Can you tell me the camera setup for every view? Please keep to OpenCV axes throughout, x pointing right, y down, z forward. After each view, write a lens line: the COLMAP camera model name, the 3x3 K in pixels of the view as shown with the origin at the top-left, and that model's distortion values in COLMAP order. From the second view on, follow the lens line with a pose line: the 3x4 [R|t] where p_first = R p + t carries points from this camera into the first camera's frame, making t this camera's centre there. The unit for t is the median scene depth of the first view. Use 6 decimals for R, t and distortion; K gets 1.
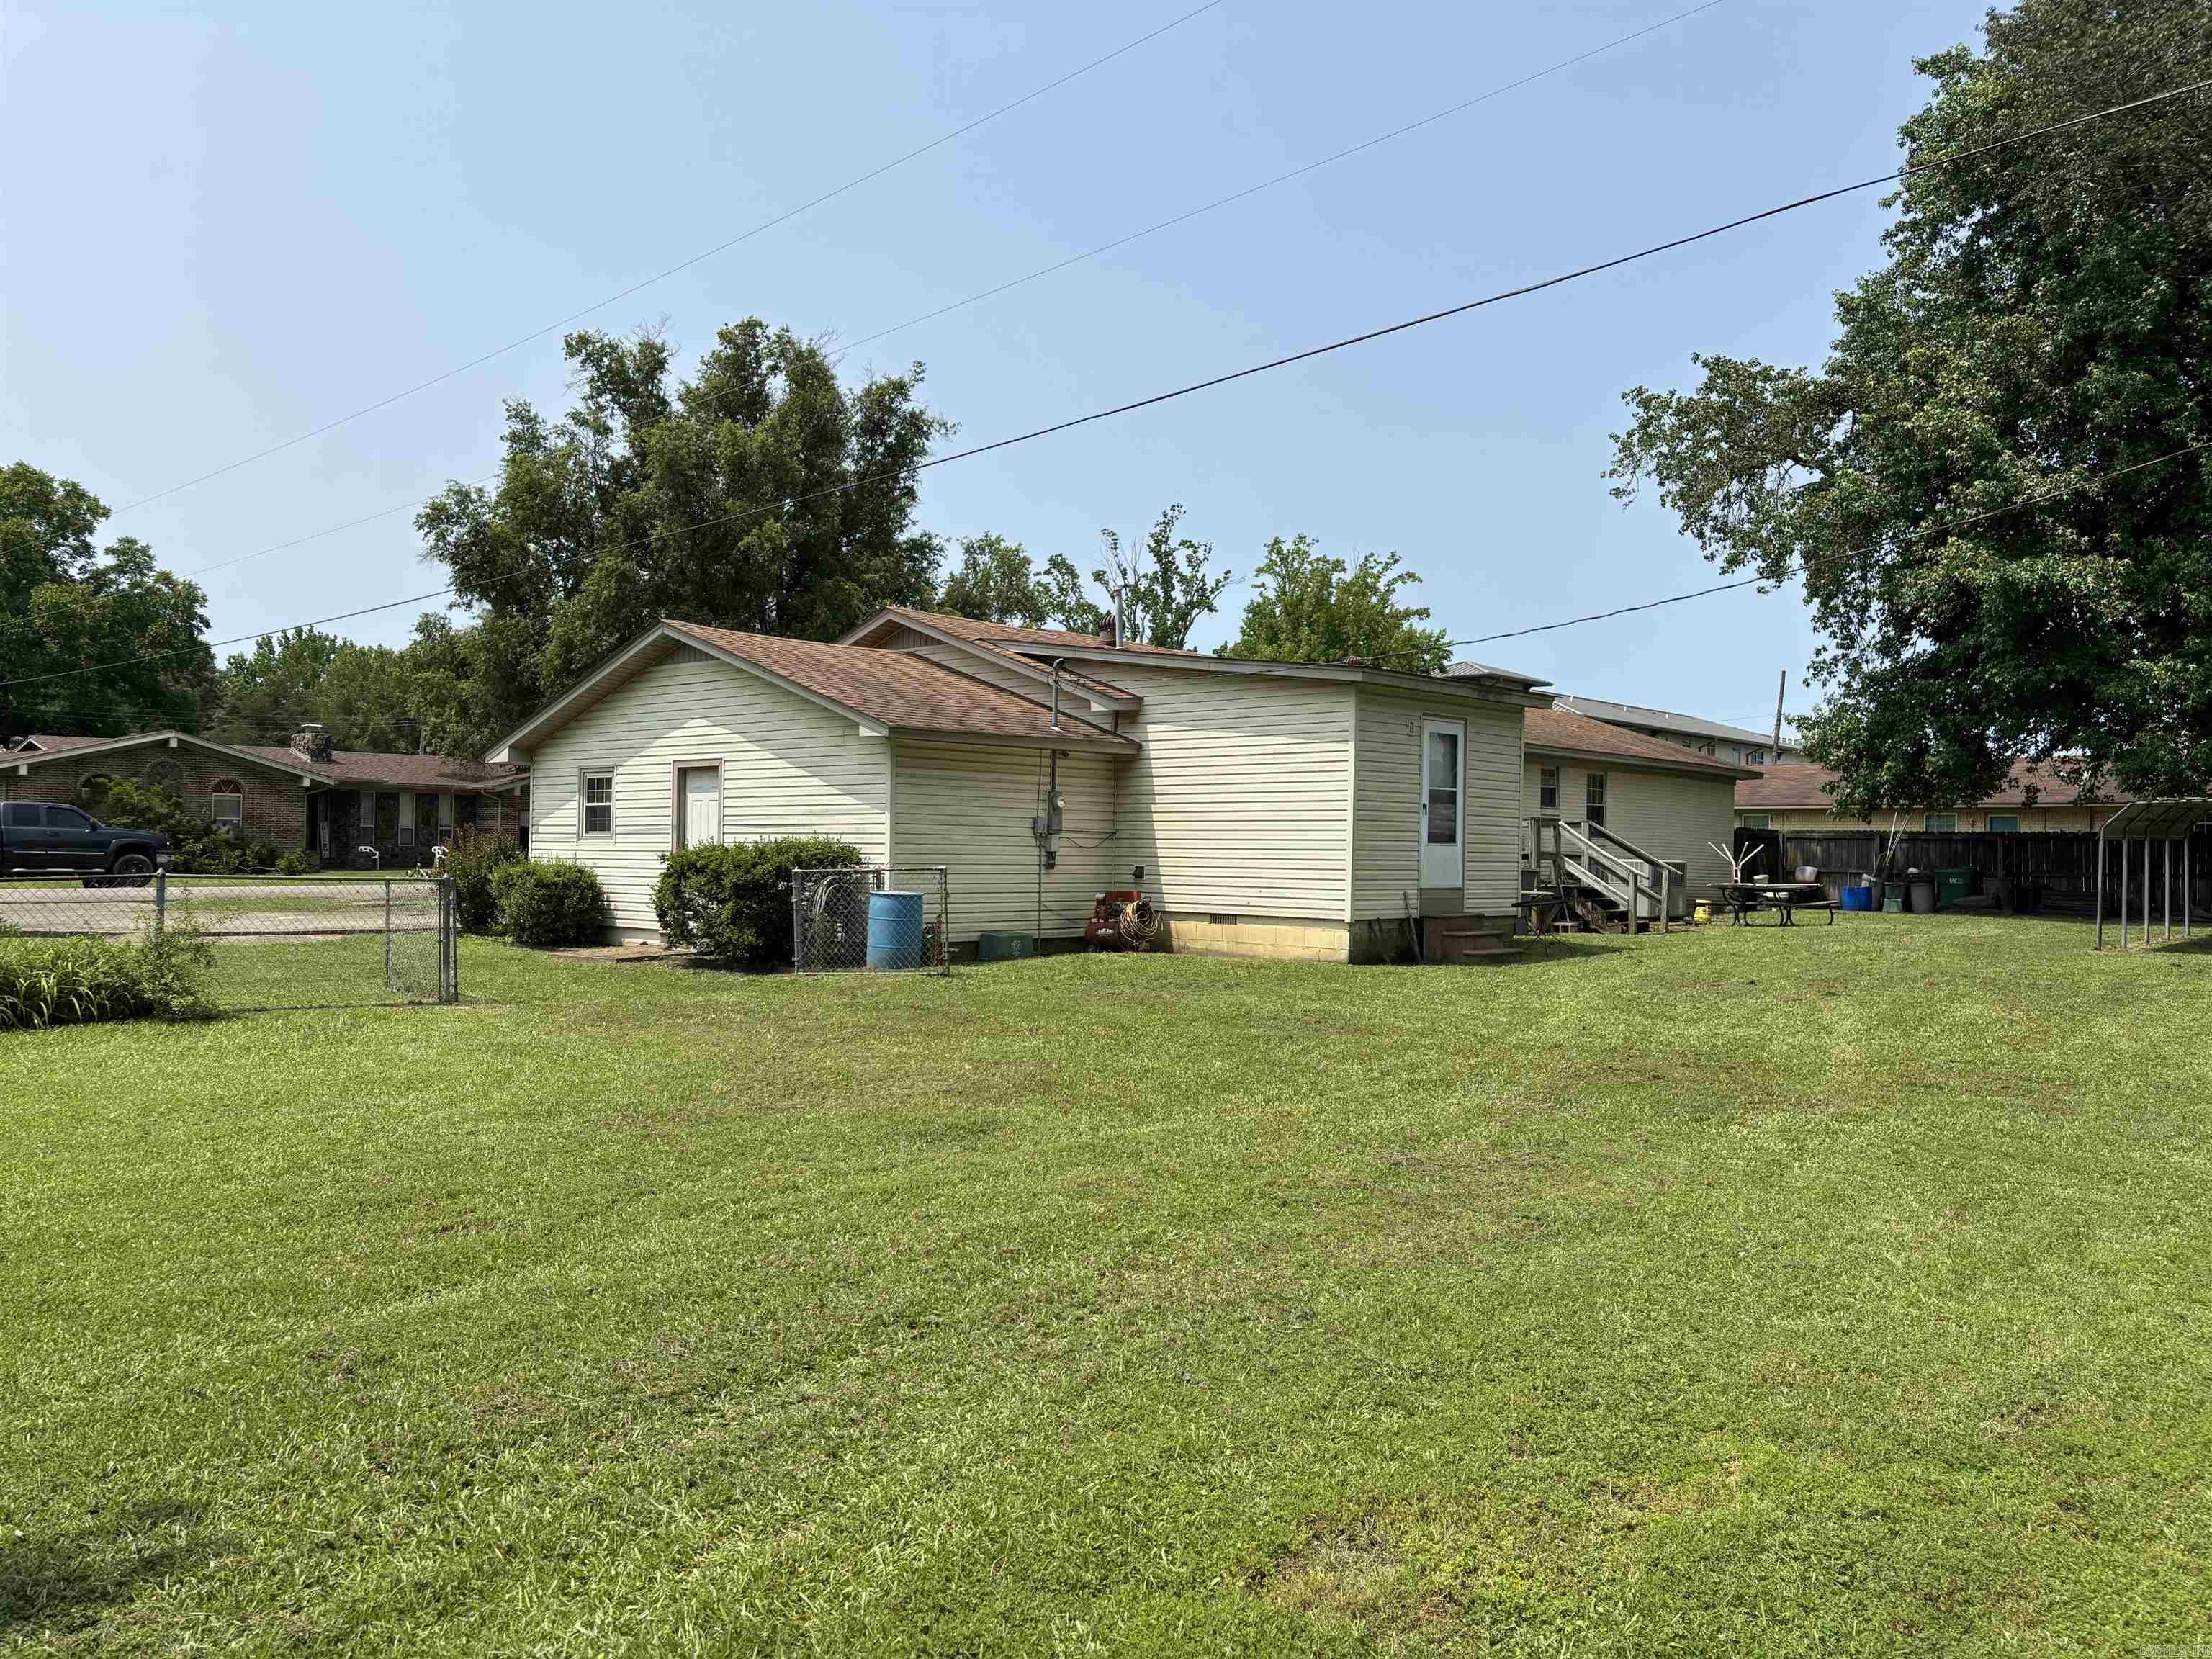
lens RADIAL K [[1688.0, 0, 1106.0], [0, 1688.0, 829.5], [0, 0, 1]] dist [0.098053, -0.093168]
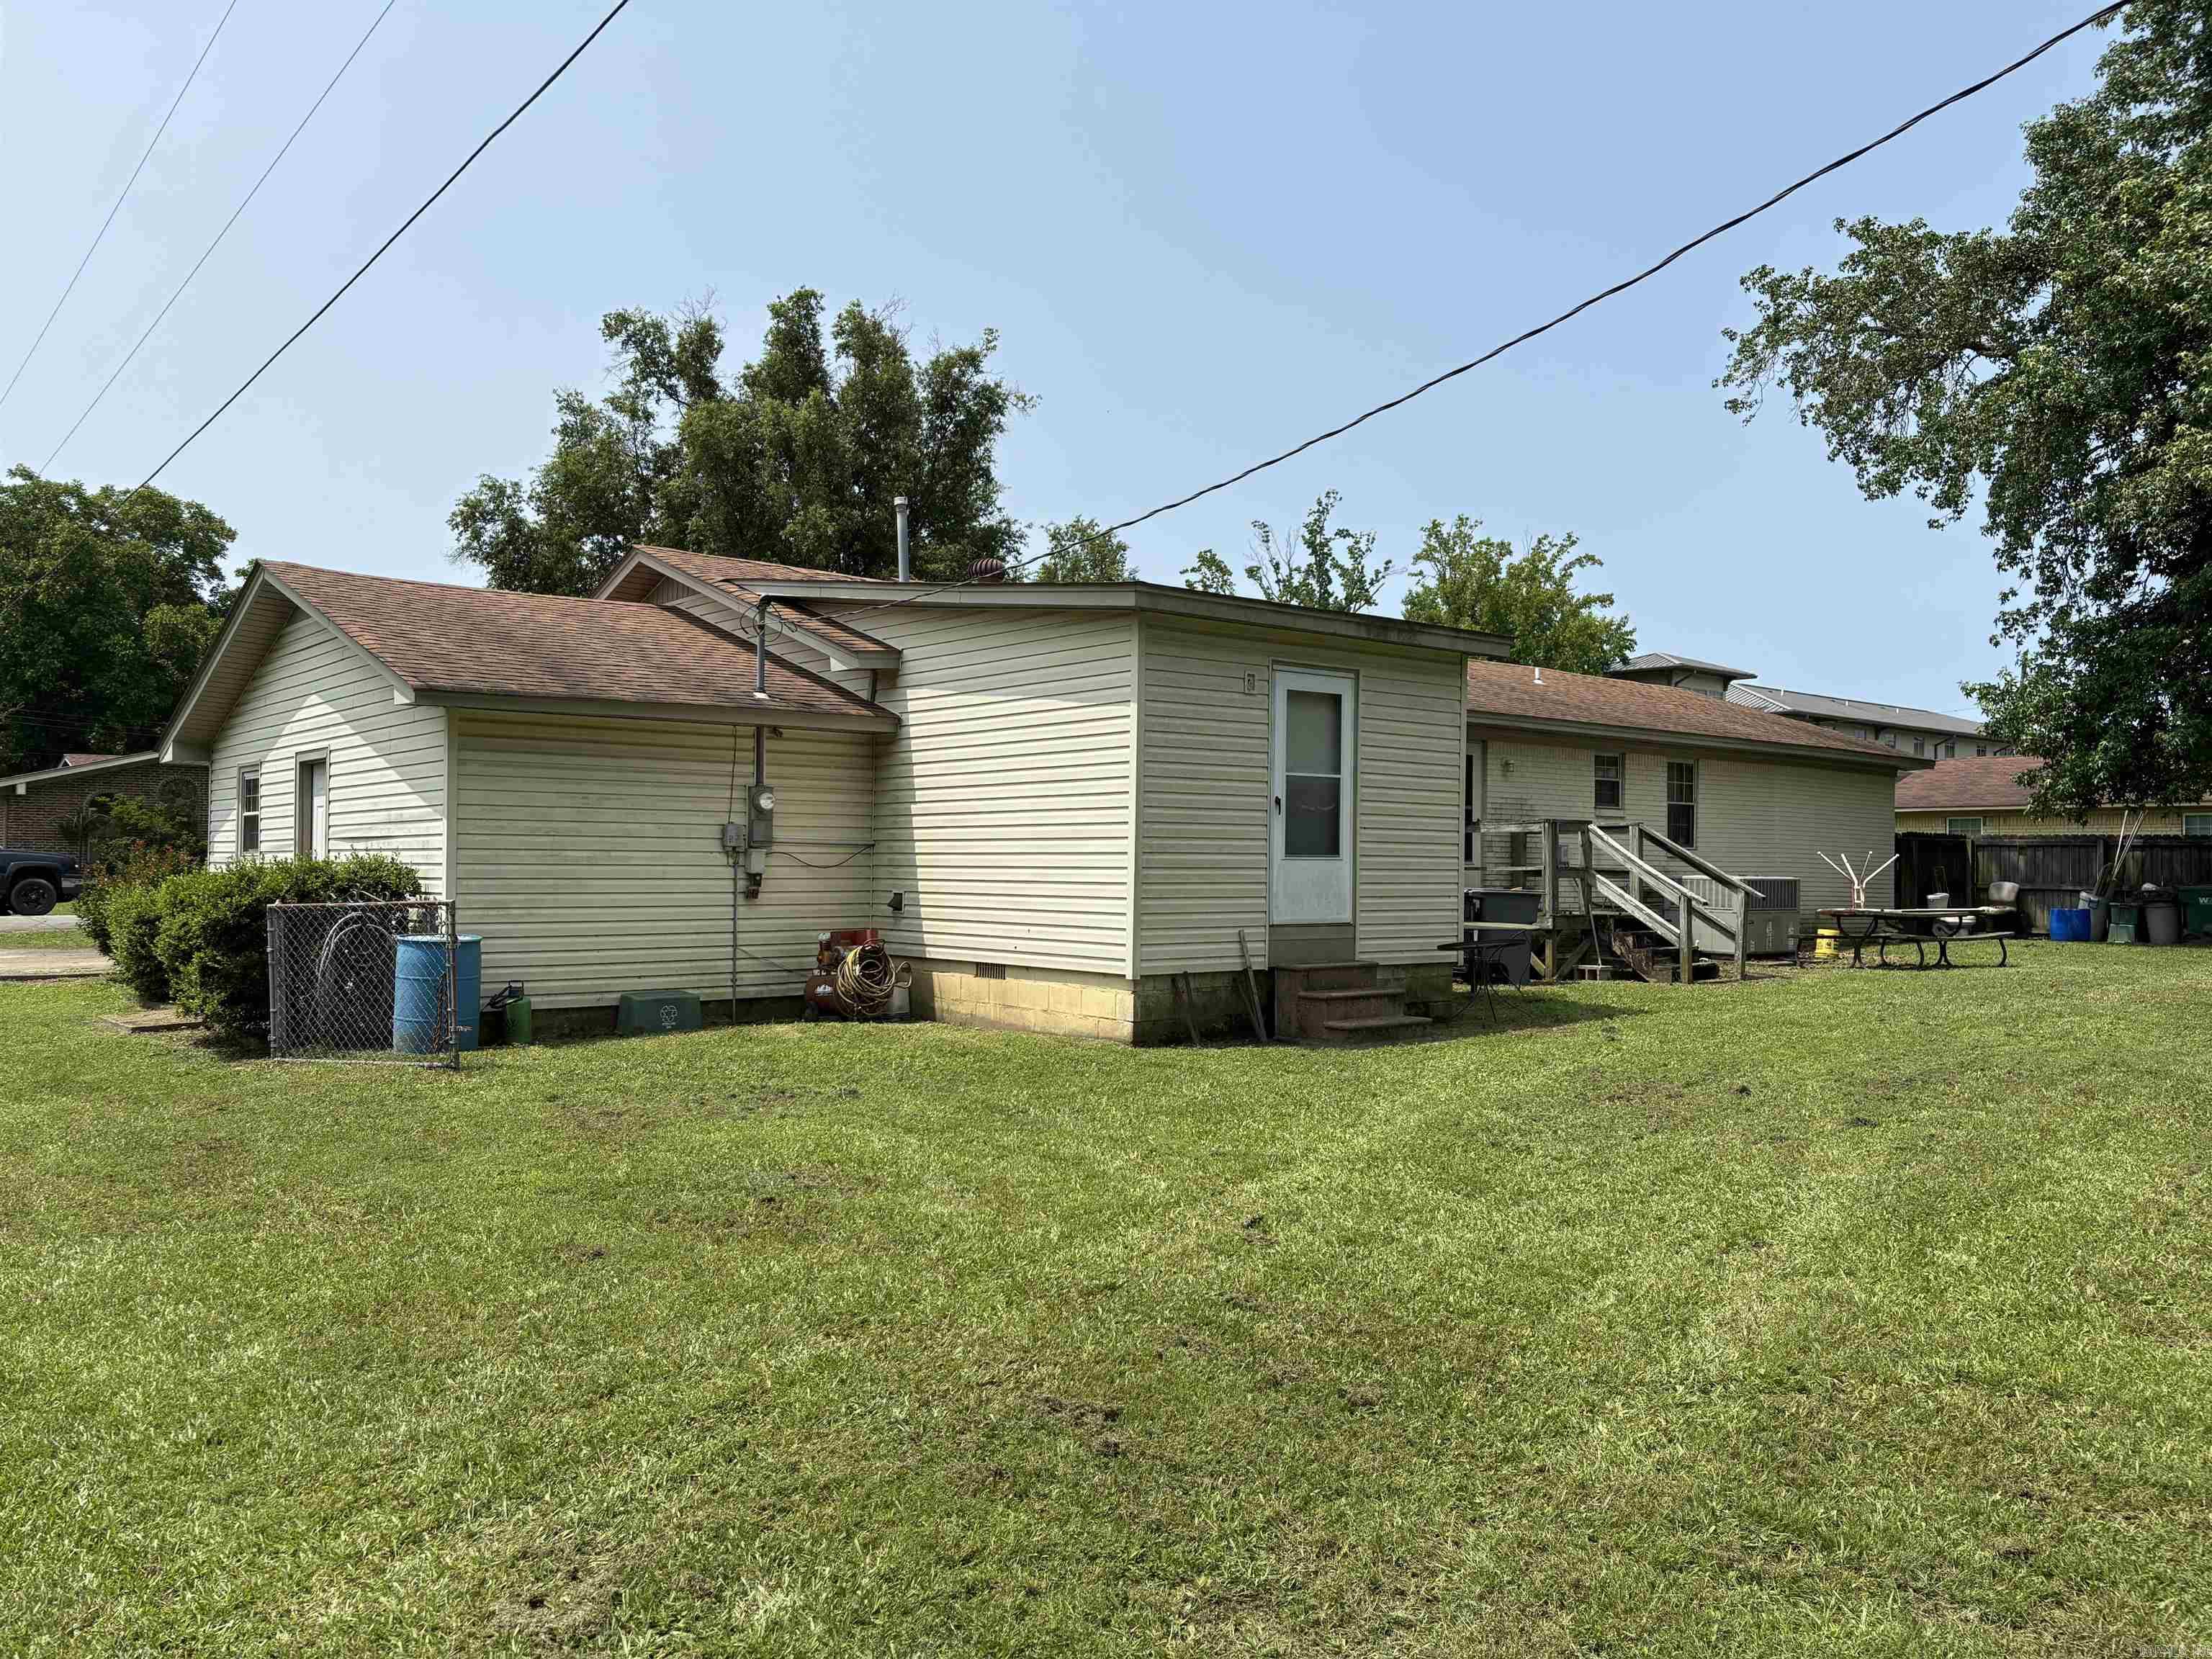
lens RADIAL K [[1688.0, 0, 1106.0], [0, 1688.0, 829.5], [0, 0, 1]] dist [0.098053, -0.093168]
pose [[0.991092, -0.009746, -0.132821, 0.117915], [0.008603, 0.999921, -0.009175, 0.001645], [0.132900, 0.007950, 0.991098, 0.189060]]
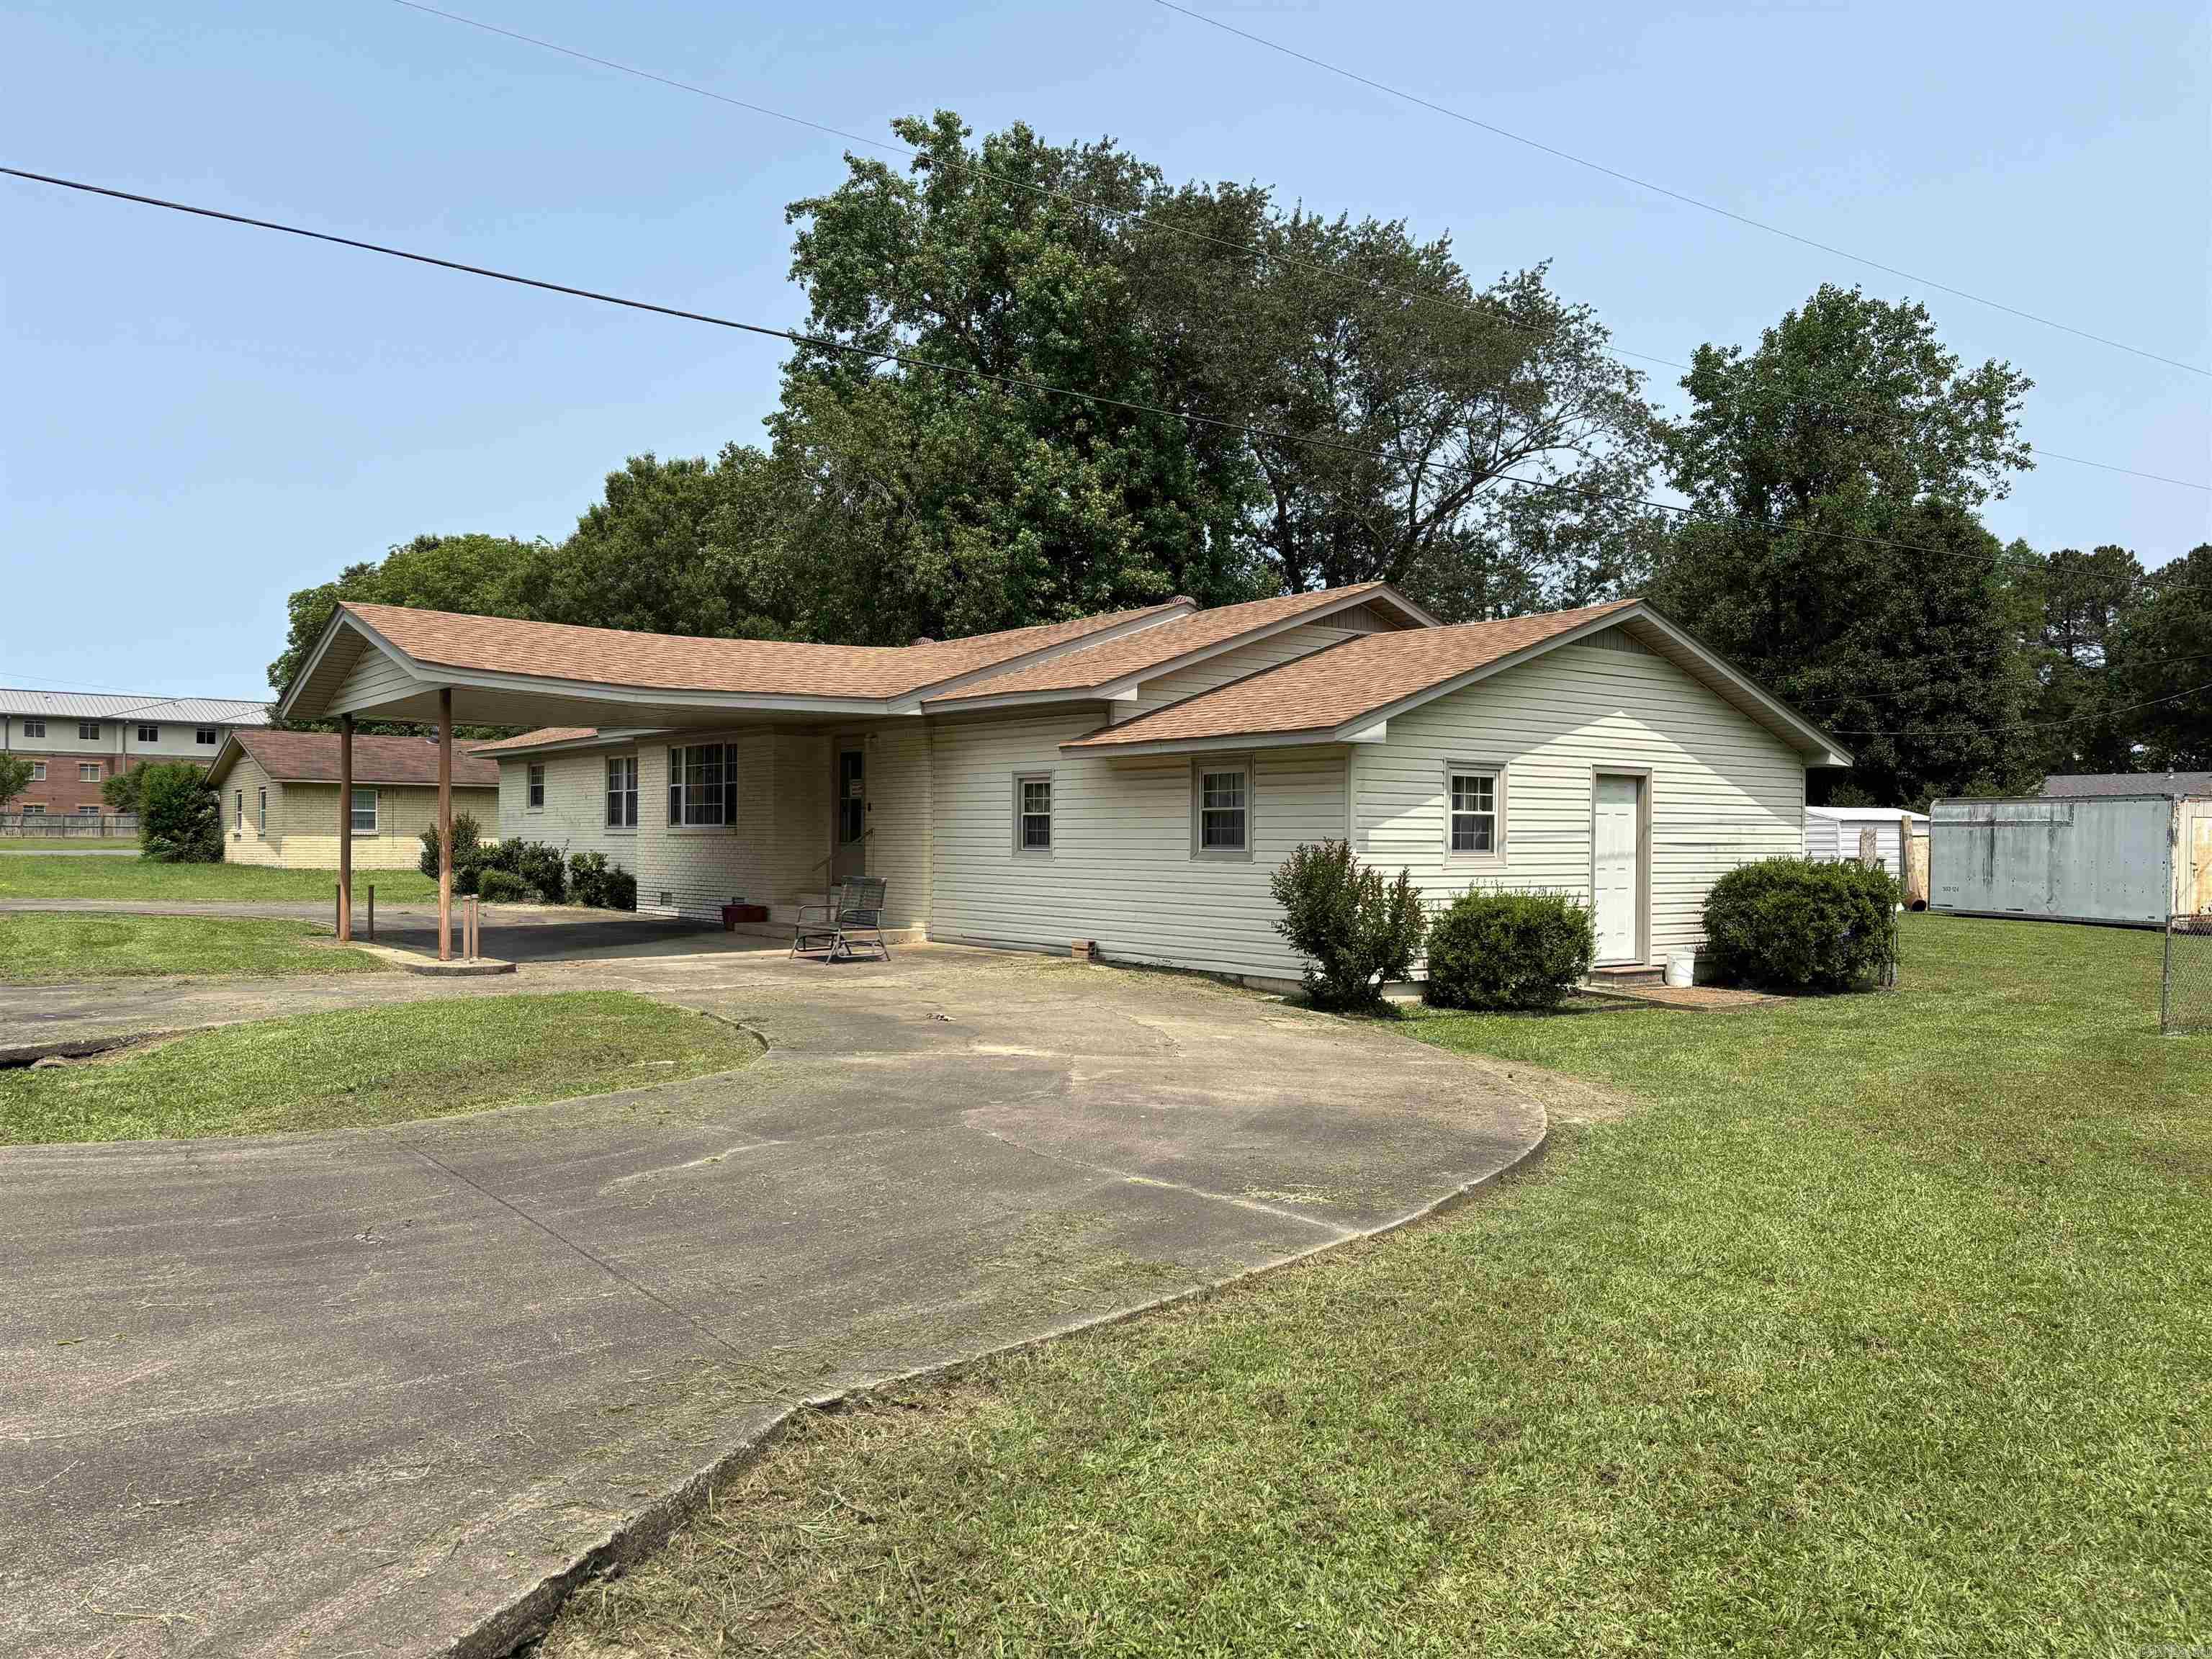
lens RADIAL K [[1688.0, 0, 1106.0], [0, 1688.0, 829.5], [0, 0, 1]] dist [0.098053, -0.093168]
pose [[0.149910, -0.008252, 0.988665, -0.673400], [-0.024081, 0.999638, 0.011995, -0.008313], [-0.988406, -0.025606, 0.149657, 0.679808]]
